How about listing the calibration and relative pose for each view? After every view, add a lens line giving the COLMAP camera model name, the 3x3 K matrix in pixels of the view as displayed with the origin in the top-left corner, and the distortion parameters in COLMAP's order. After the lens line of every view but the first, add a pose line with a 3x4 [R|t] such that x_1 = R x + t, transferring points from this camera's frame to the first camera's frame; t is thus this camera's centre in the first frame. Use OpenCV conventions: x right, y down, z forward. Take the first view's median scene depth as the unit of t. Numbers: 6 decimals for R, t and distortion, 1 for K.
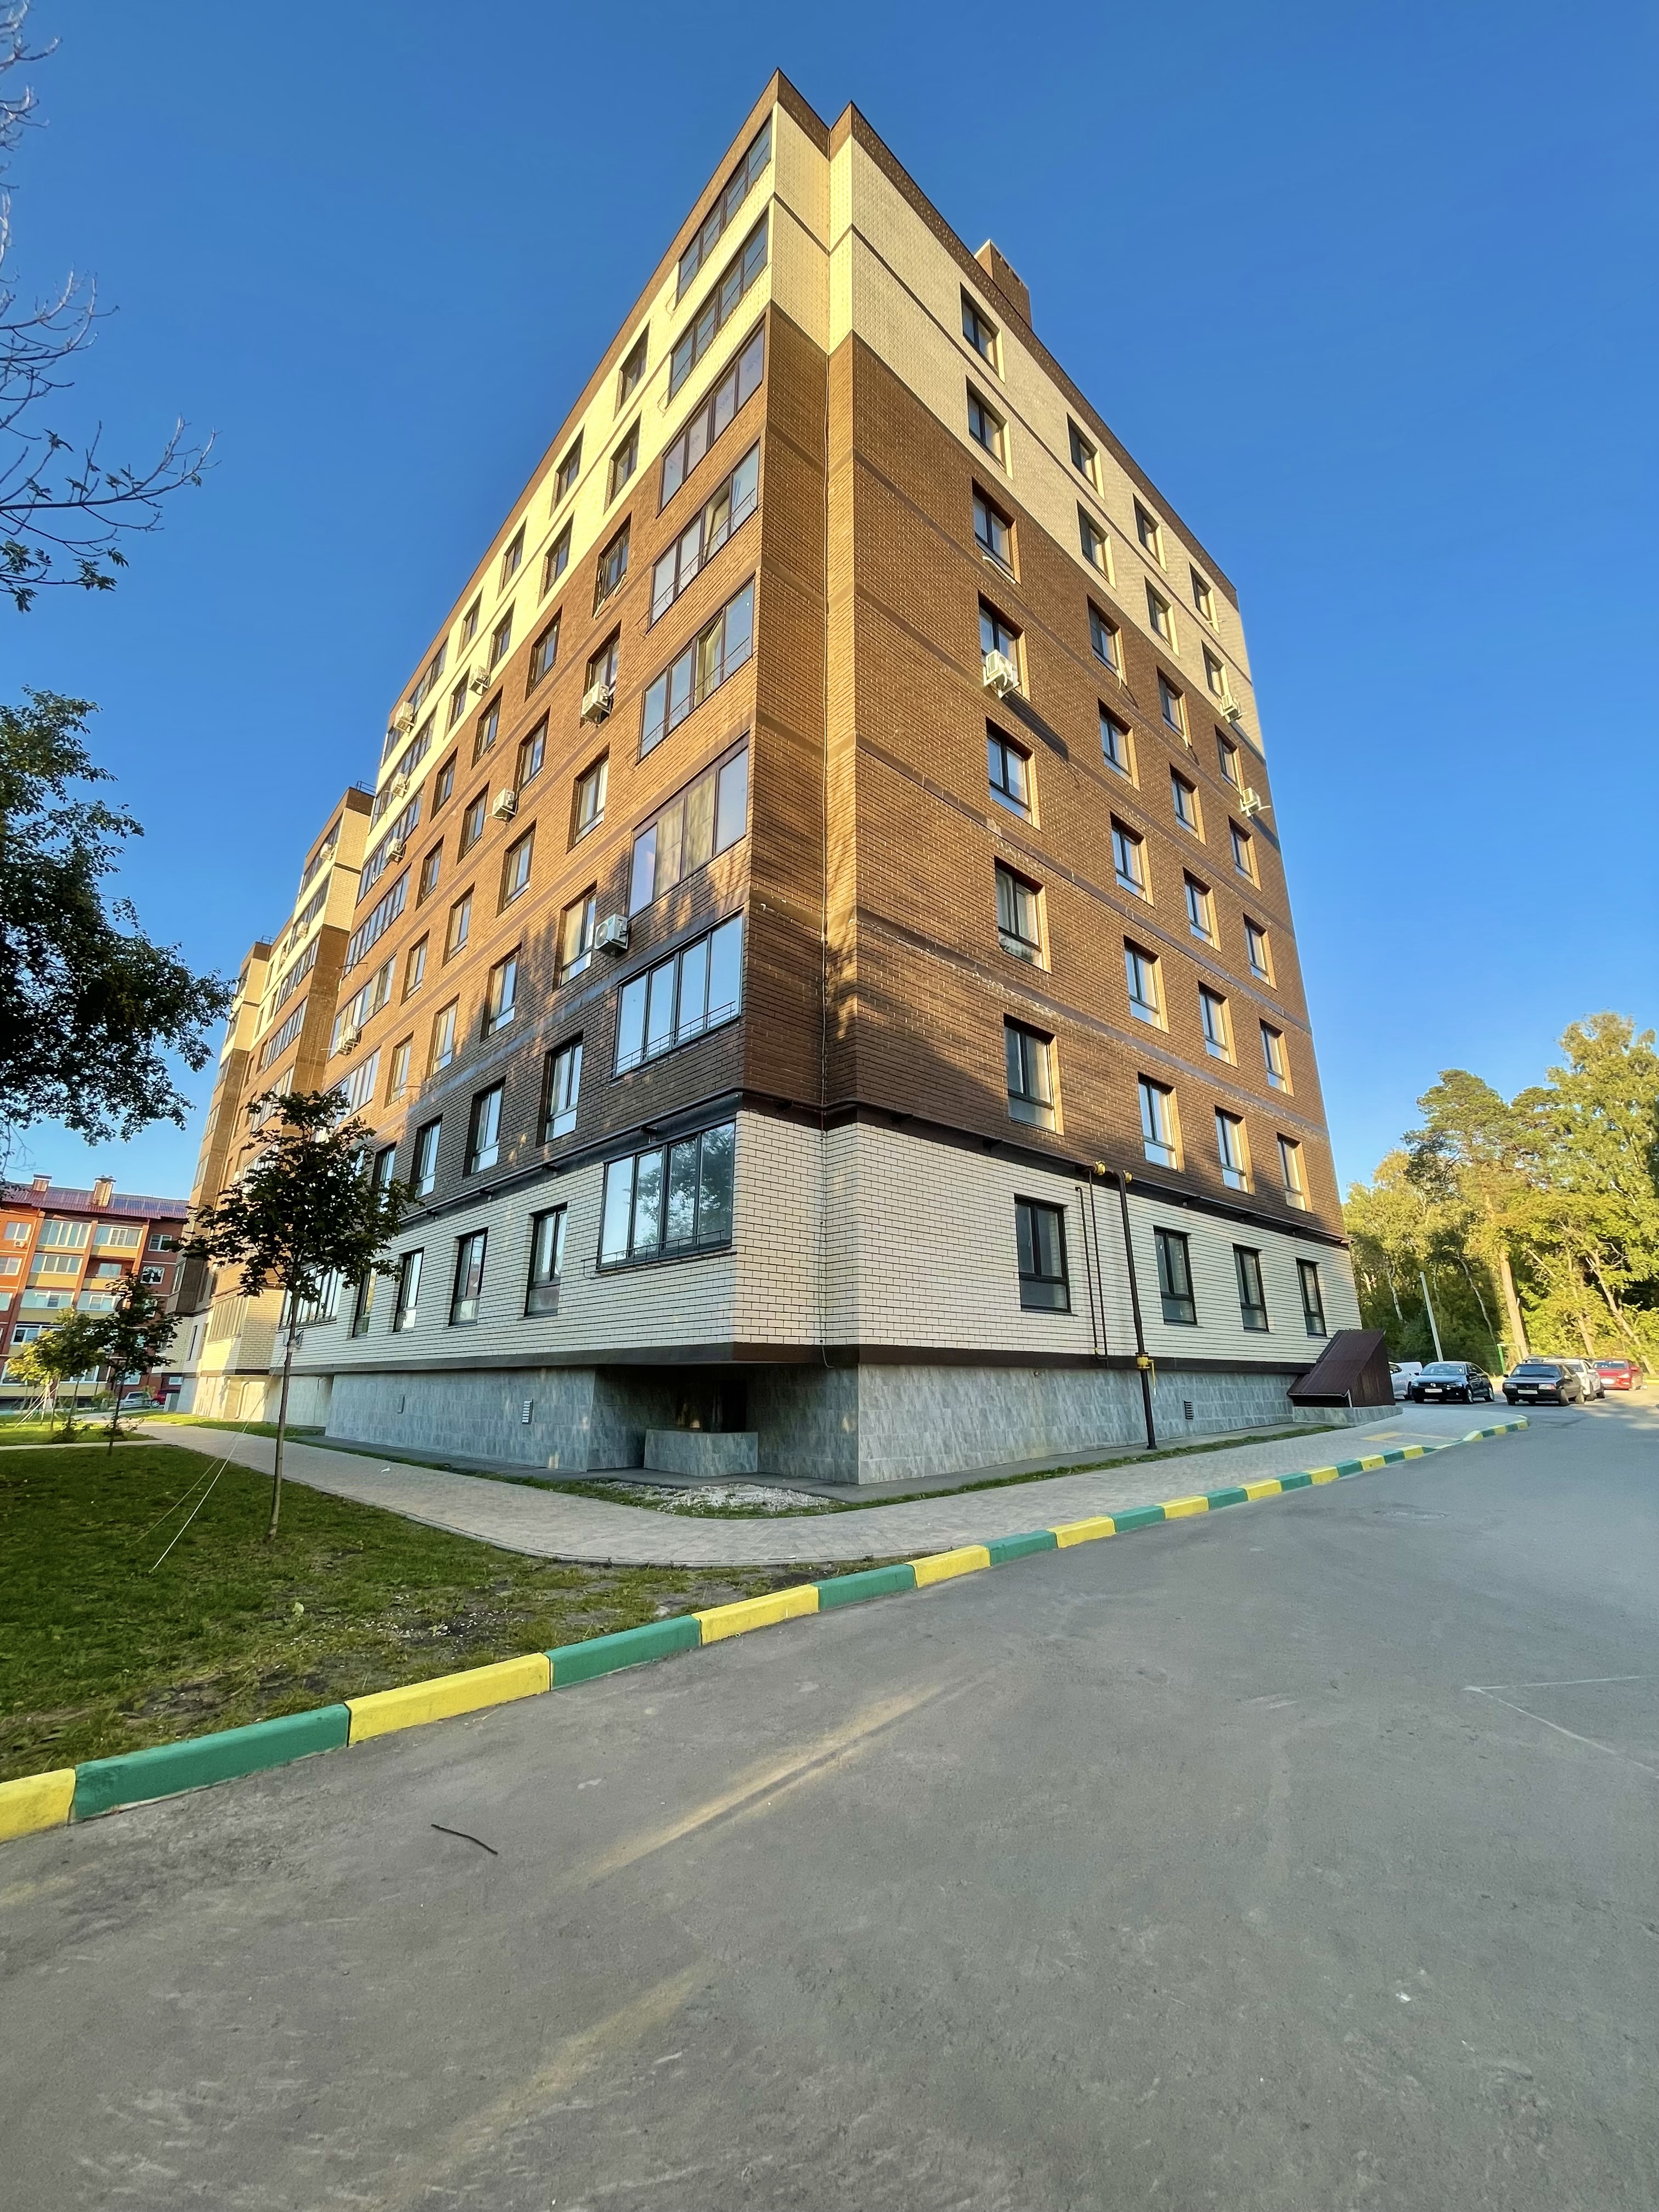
lens RADIAL K [[888.1, 0, 846.8], [0, 888.1, 1098.5], [0, 0, 1]] dist [-0.002753, -0.000458]
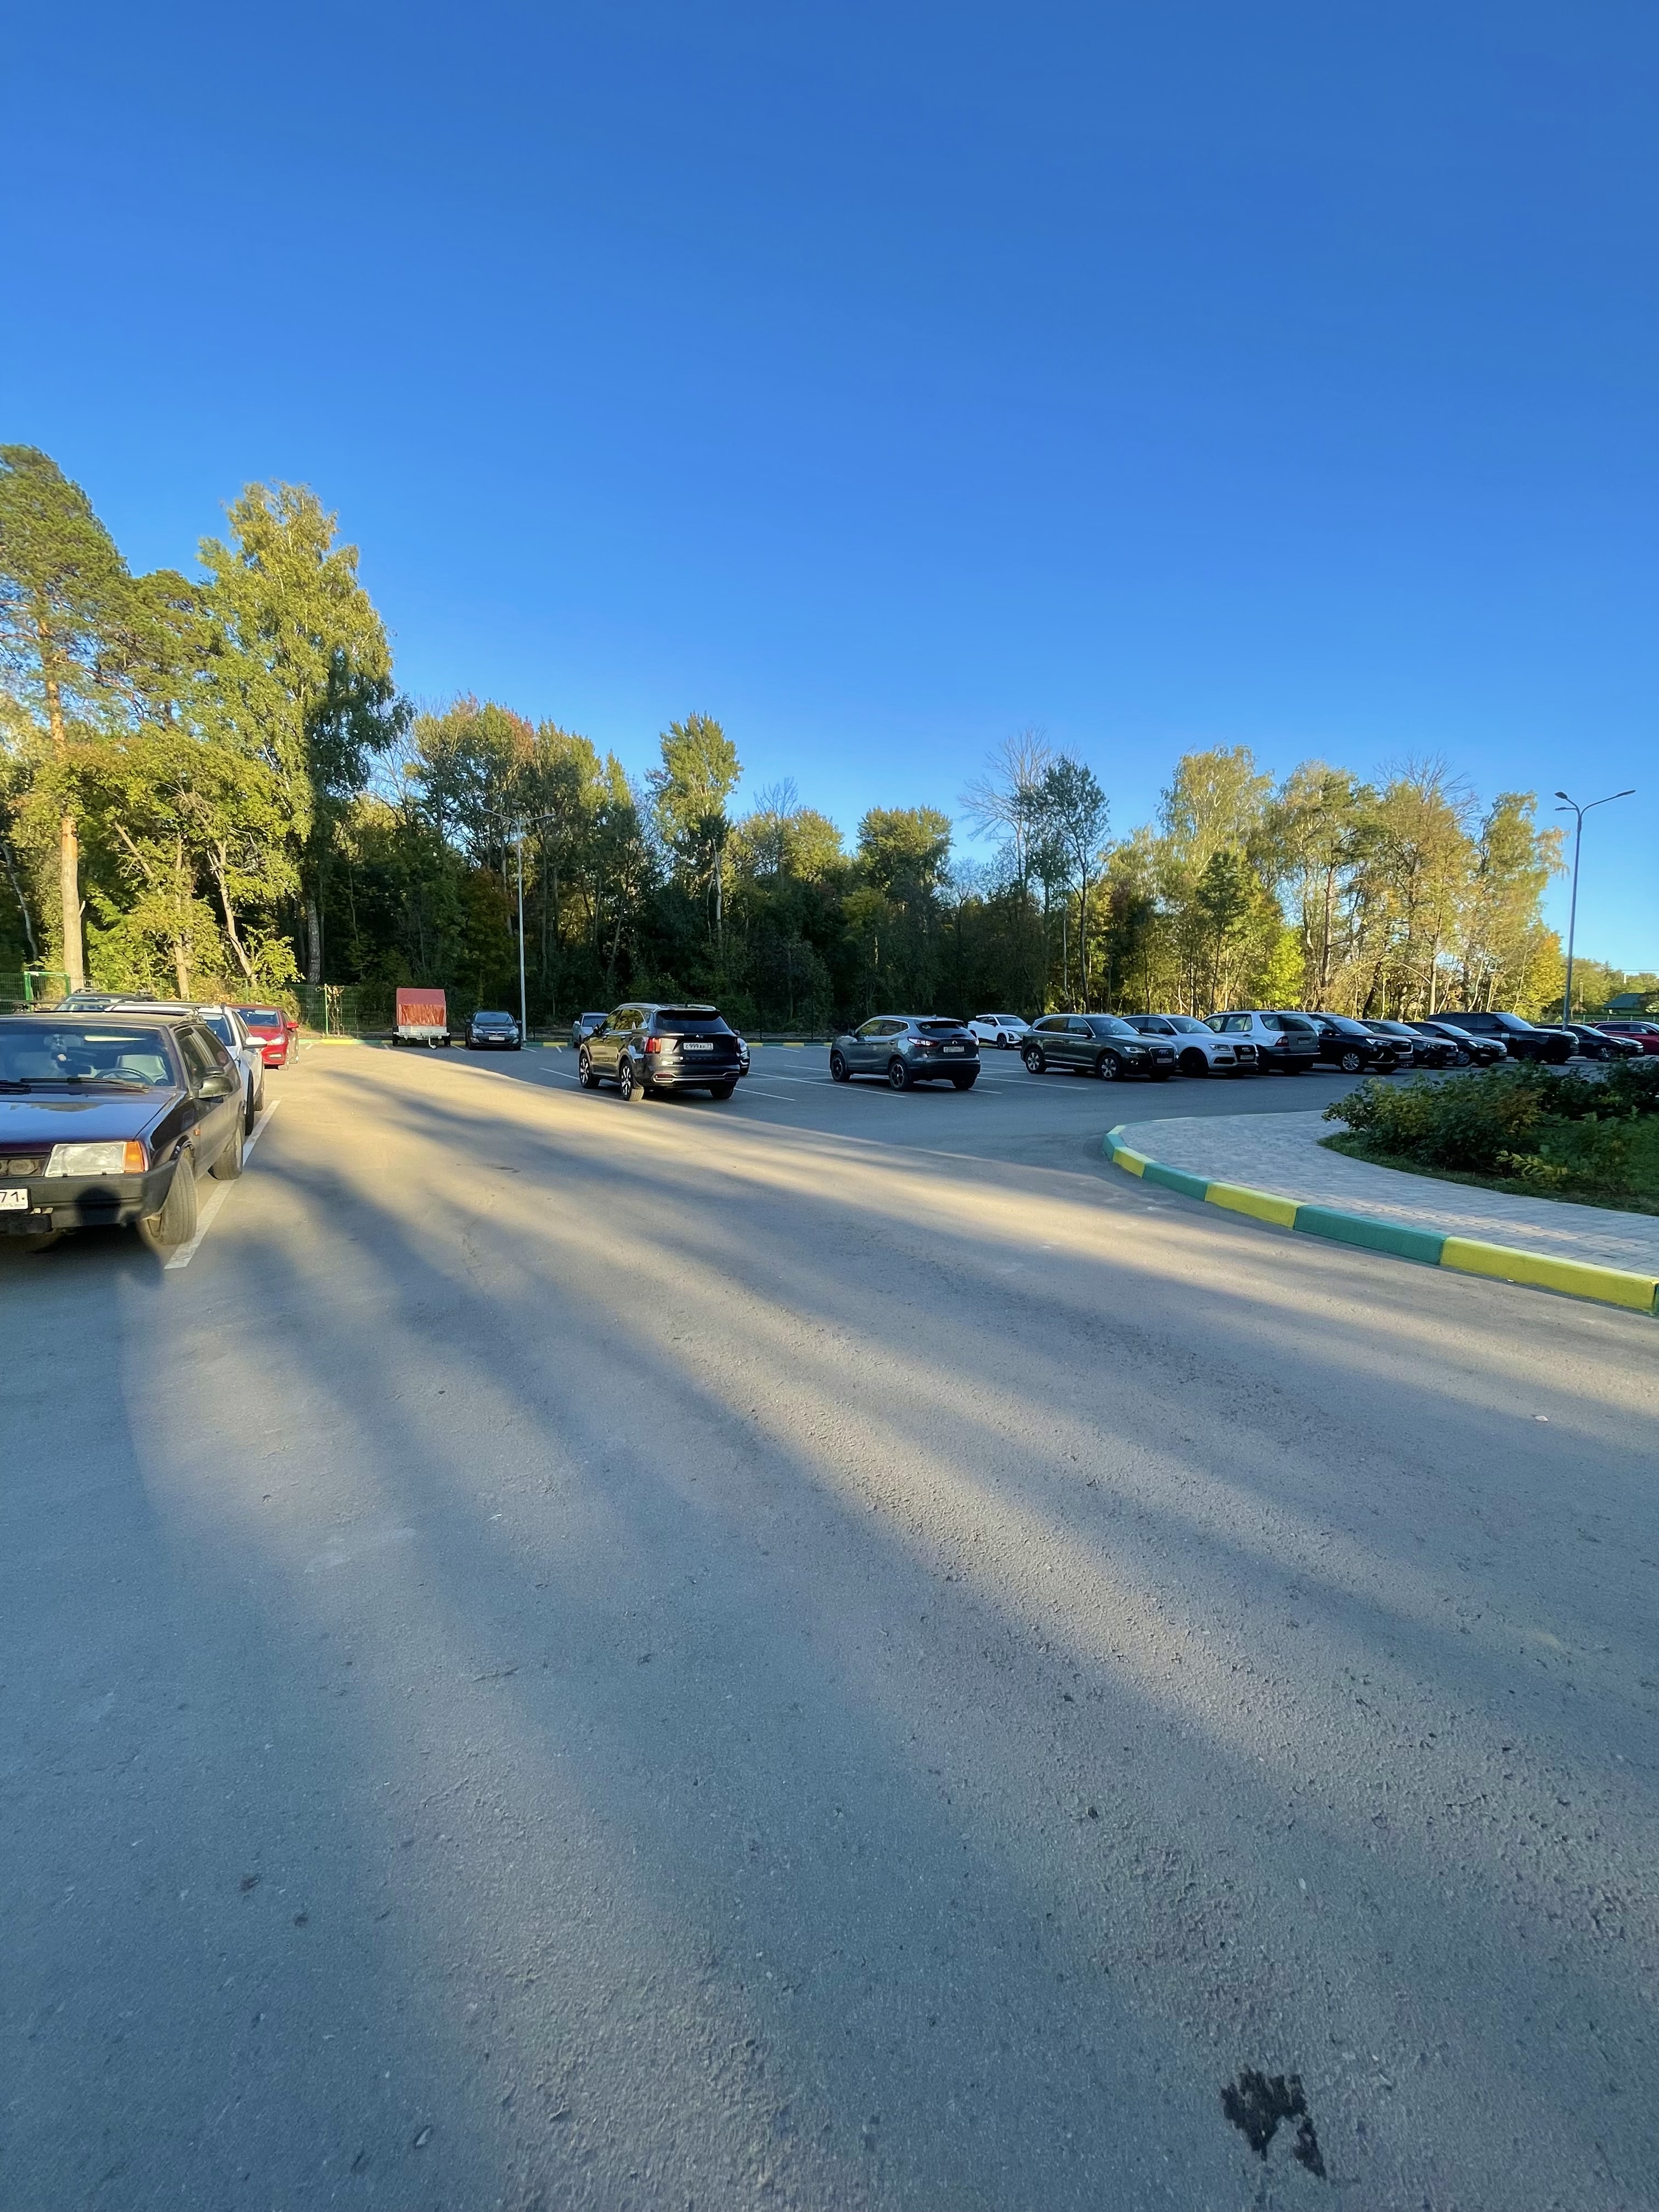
lens RADIAL K [[888.1, 0, 838.8], [0, 888.1, 1103.0], [0, 0, 1]] dist [-0.002753, -0.000458]
pose [[0.233315, -0.070082, 0.969873, 0.300062], [-0.298990, 0.943911, 0.140132, 0.121572], [-0.925294, -0.322677, 0.199274, 0.382403]]
